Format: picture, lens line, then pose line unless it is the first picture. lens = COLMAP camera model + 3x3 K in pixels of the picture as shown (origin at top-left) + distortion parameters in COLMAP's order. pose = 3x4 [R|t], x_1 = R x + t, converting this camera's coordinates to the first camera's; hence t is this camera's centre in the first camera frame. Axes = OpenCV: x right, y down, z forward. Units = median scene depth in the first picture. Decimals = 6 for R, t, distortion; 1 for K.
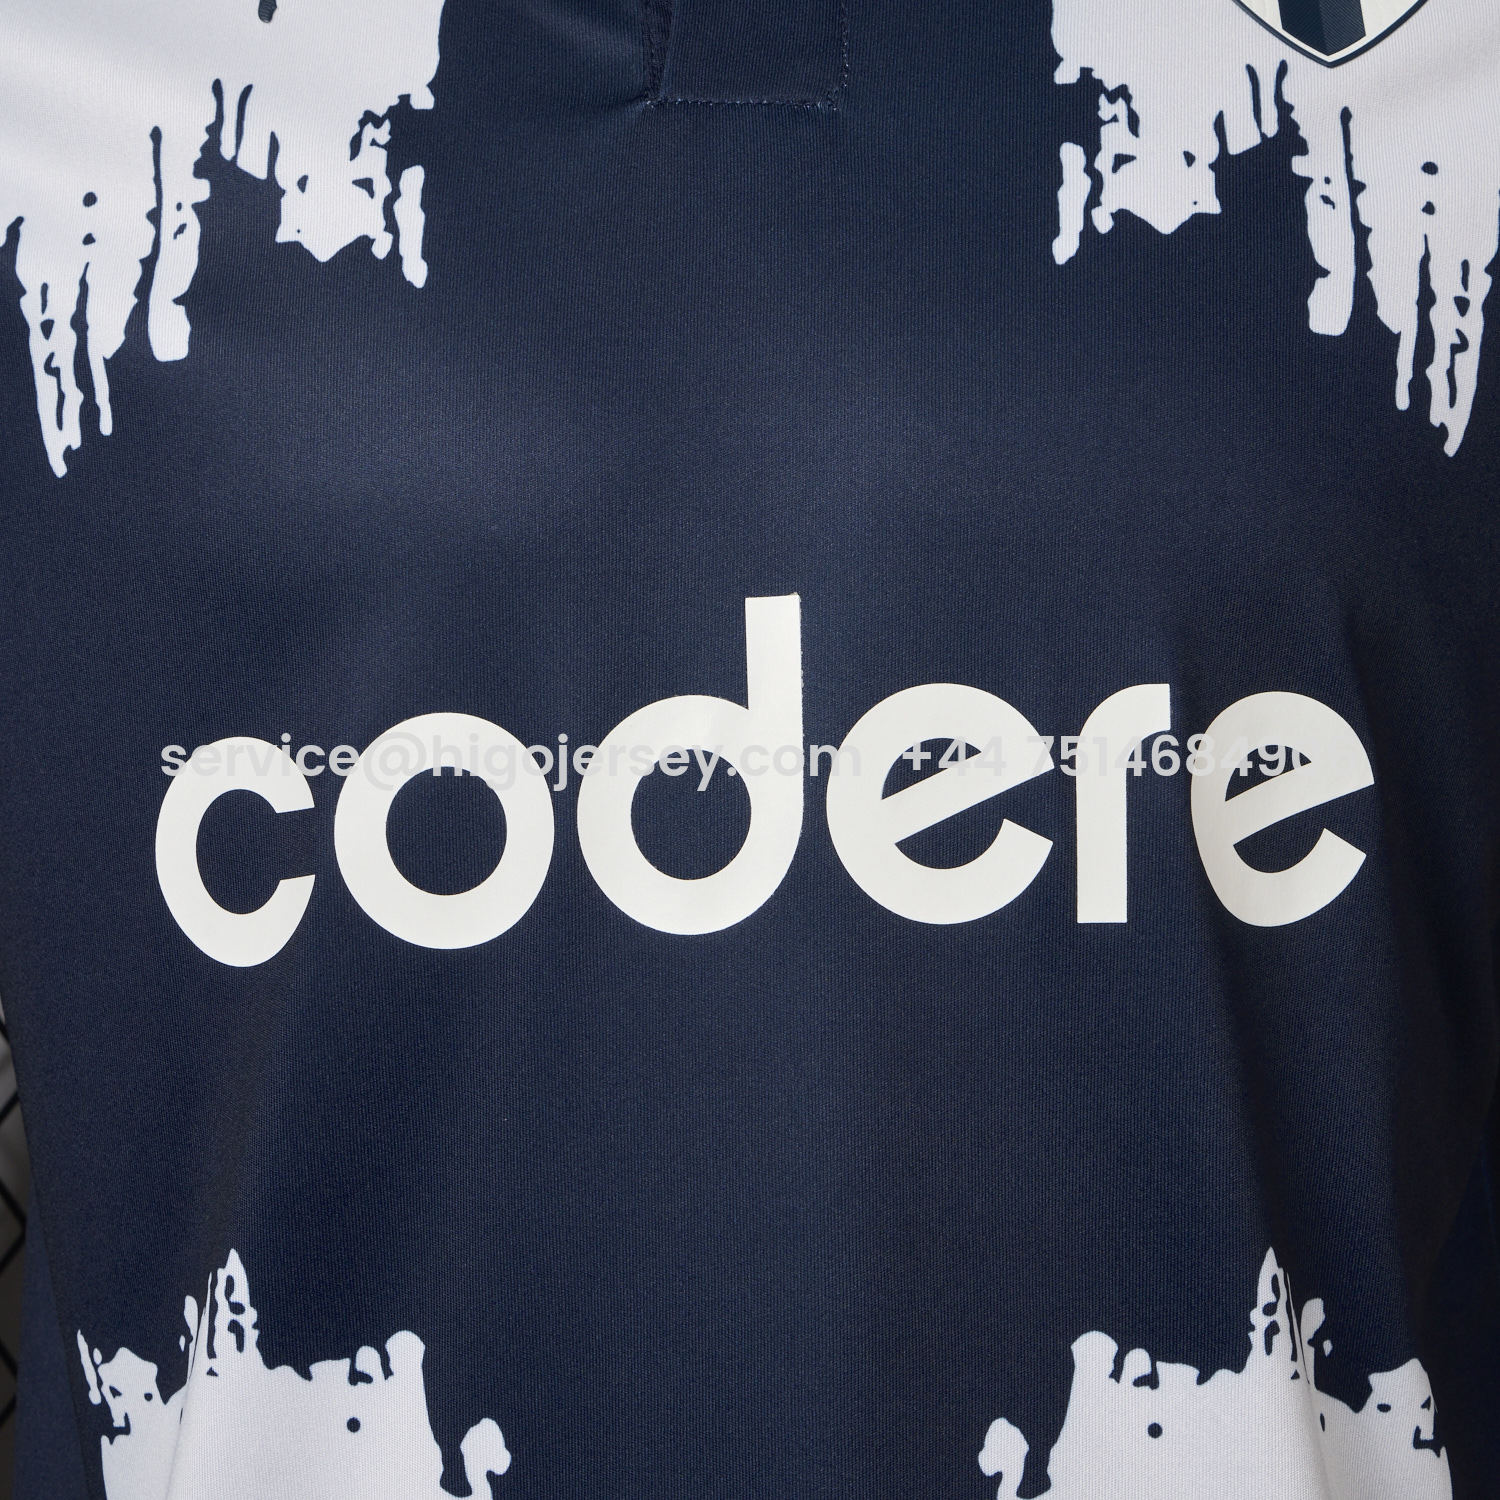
lens RADIAL K [[3449.8, 0, 750.7], [0, 3449.8, 688.4], [0, 0, 1]] dist [0.036258, -0.267716]
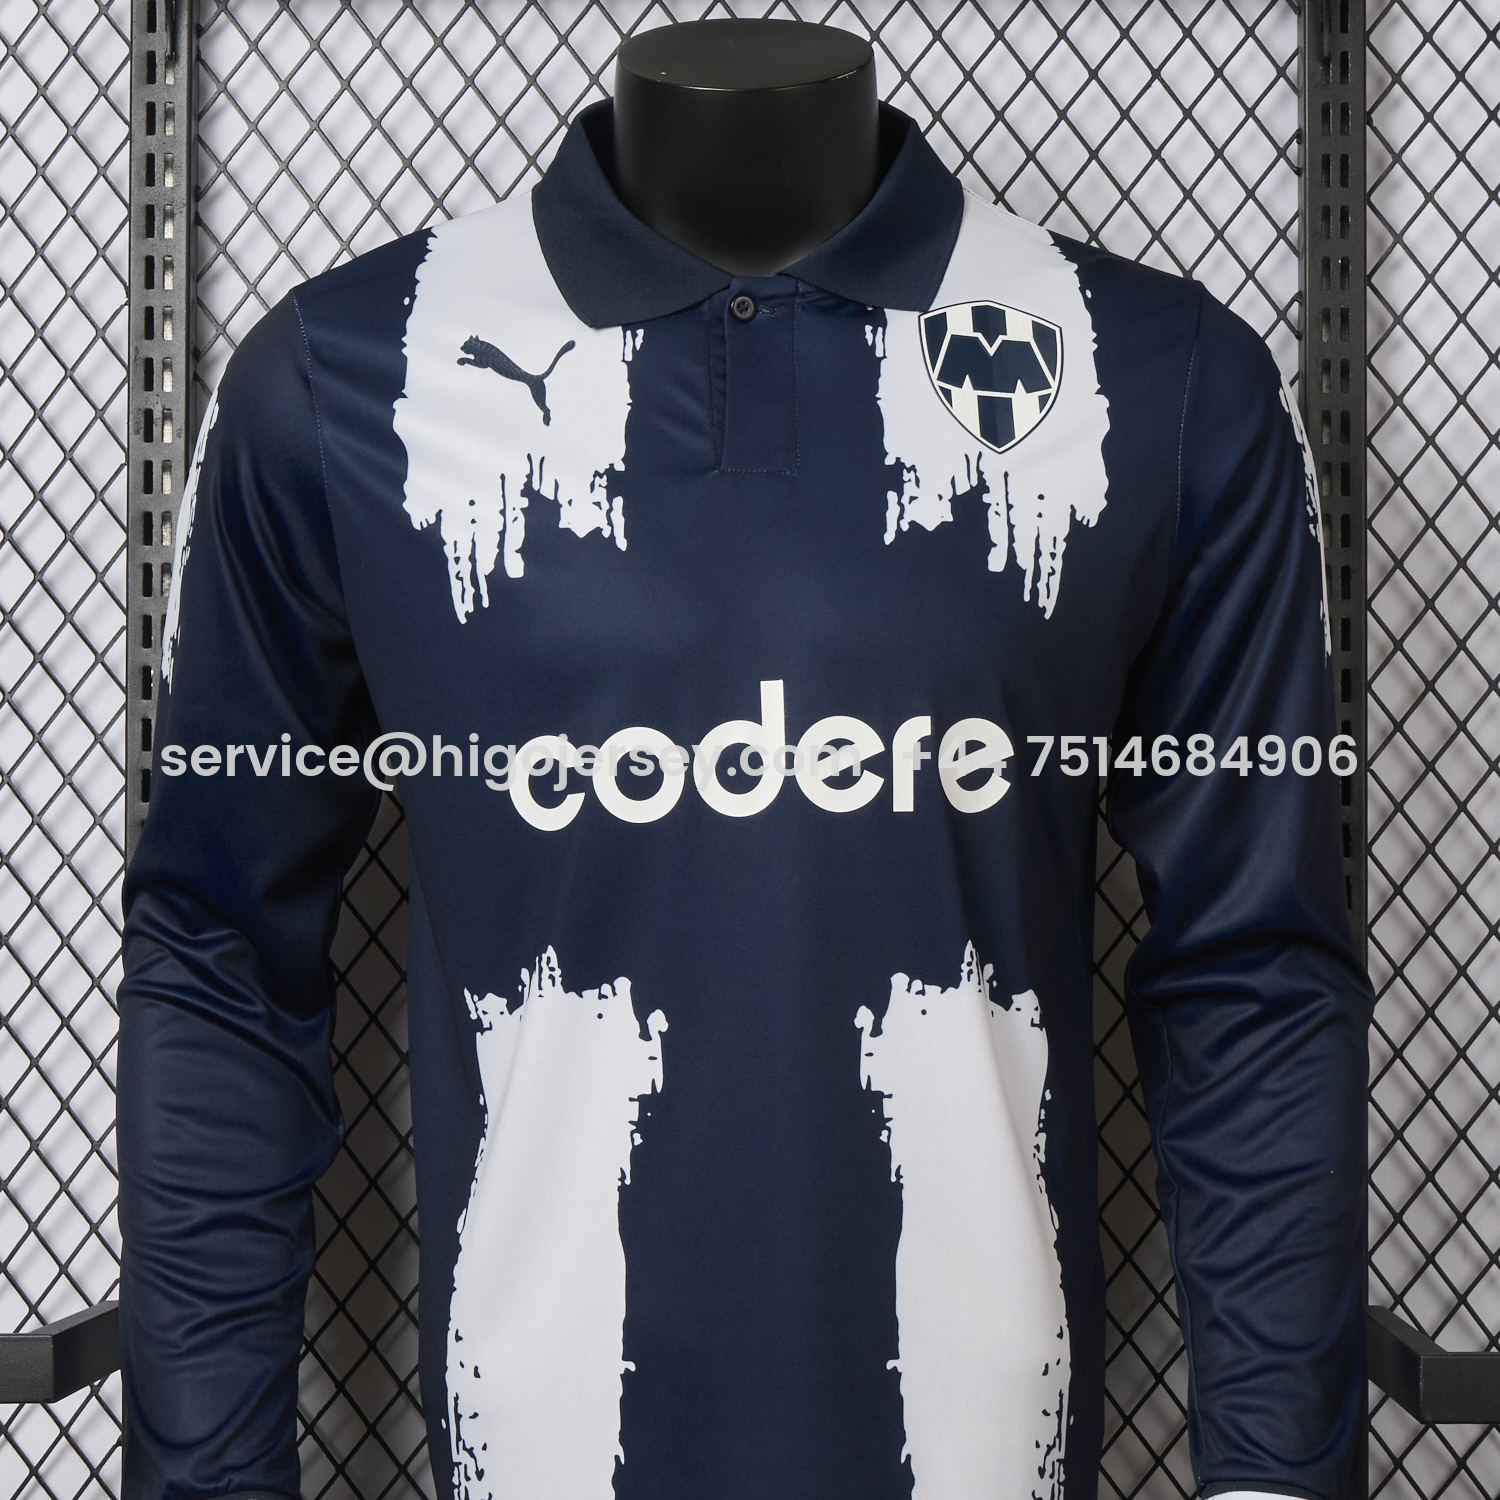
lens RADIAL K [[3449.8, 0, 750.7], [0, 3449.8, 688.4], [0, 0, 1]] dist [0.036258, -0.267716]
pose [[0.998684, -0.000617, 0.051282, -0.130143], [-0.000819, 0.999608, 0.027980, -0.086462], [-0.051279, -0.027986, 0.998292, -1.413600]]
